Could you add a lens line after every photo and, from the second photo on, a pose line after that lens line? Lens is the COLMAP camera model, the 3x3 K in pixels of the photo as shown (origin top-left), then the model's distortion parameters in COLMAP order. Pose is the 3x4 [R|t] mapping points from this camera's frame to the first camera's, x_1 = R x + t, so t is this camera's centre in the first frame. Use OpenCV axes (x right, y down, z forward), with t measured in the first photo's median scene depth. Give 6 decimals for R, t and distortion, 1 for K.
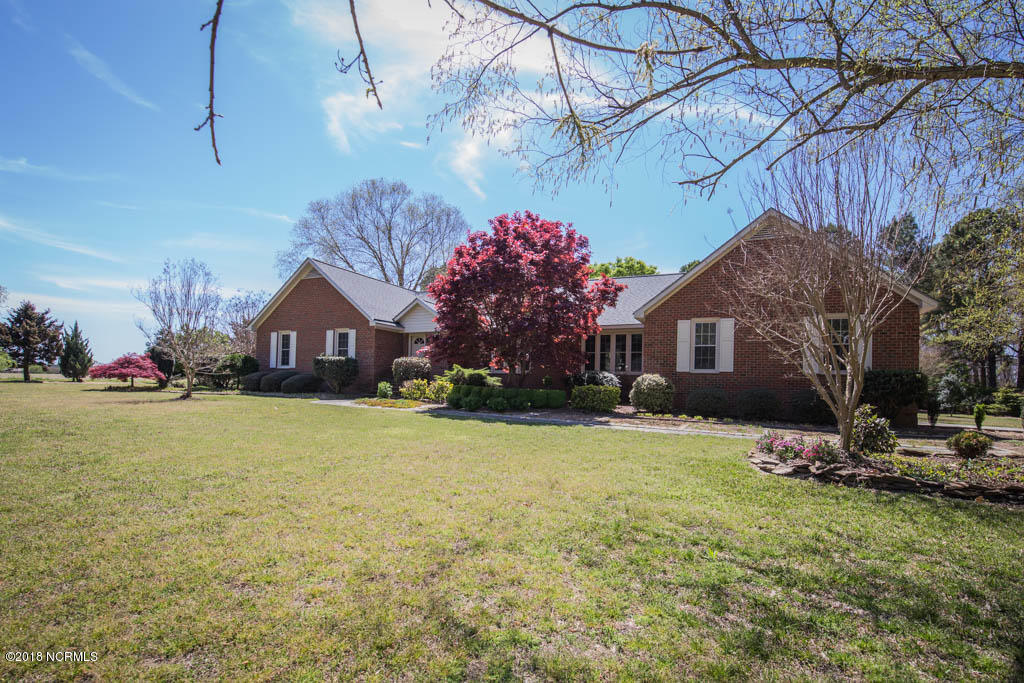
lens RADIAL K [[433.0, 0, 512.4], [0, 433.0, 322.5], [0, 0, 1]] dist [-0.001957, -0.000176]
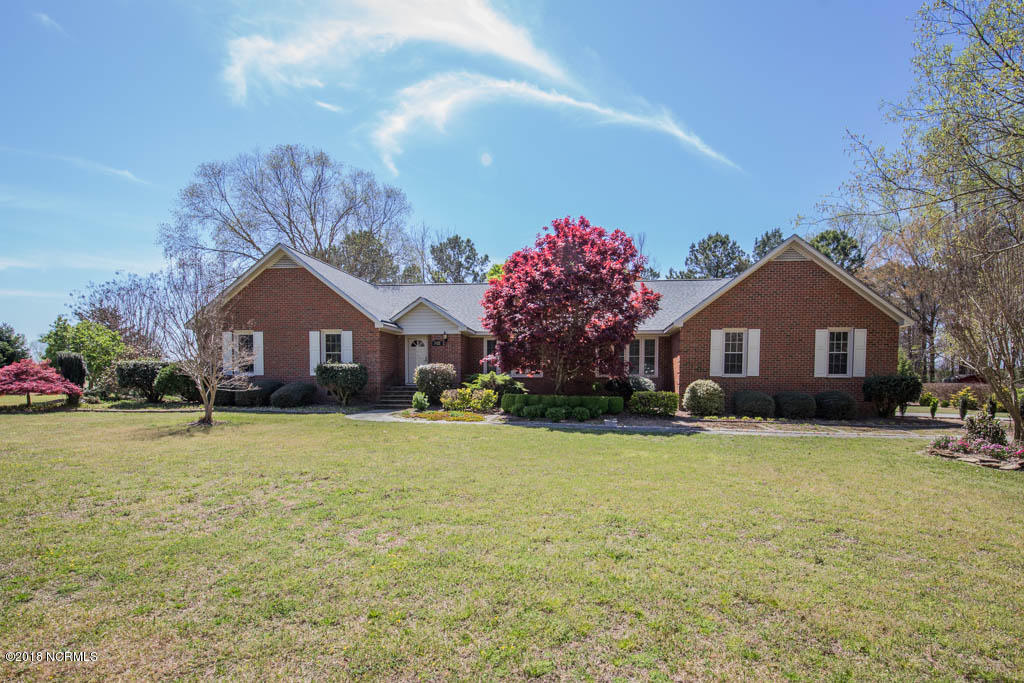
lens RADIAL K [[453.5, 0, 515.9], [0, 453.5, 337.1], [0, 0, 1]] dist [-0.014148, -0.000638]
pose [[0.955463, 0.004048, 0.295082, -0.348156], [-0.020849, 0.998333, 0.053811, -0.030545], [-0.294372, -0.057566, 0.953956, 0.036192]]
